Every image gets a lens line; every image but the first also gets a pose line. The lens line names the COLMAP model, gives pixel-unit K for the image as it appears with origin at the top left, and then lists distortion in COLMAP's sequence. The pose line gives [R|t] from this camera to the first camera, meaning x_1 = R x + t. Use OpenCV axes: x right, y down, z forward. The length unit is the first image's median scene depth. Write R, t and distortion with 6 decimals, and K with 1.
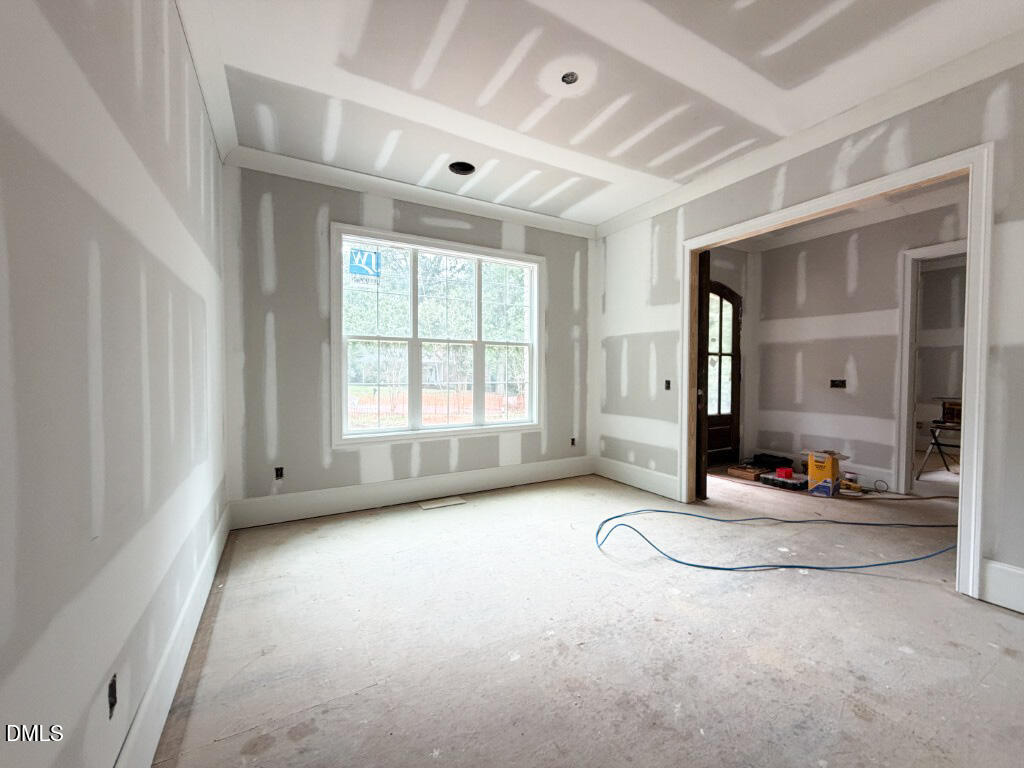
lens RADIAL K [[405.7, 0, 509.1], [0, 405.7, 381.2], [0, 0, 1]] dist [0.000700, 0.000060]
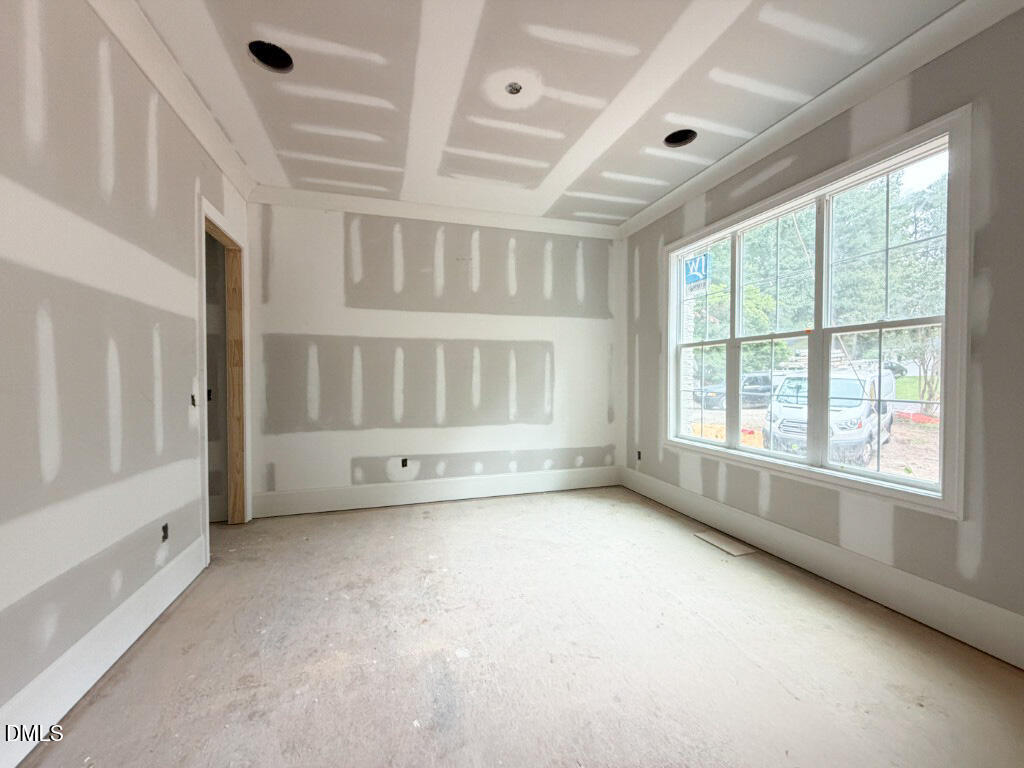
lens RADIAL K [[405.7, 0, 509.1], [0, 405.7, 381.2], [0, 0, 1]] dist [0.000700, 0.000060]
pose [[-0.207681, 0.010731, -0.978138, 0.724839], [-0.020019, 0.999684, 0.015218, -0.023281], [0.977992, 0.022742, -0.207400, 0.770633]]
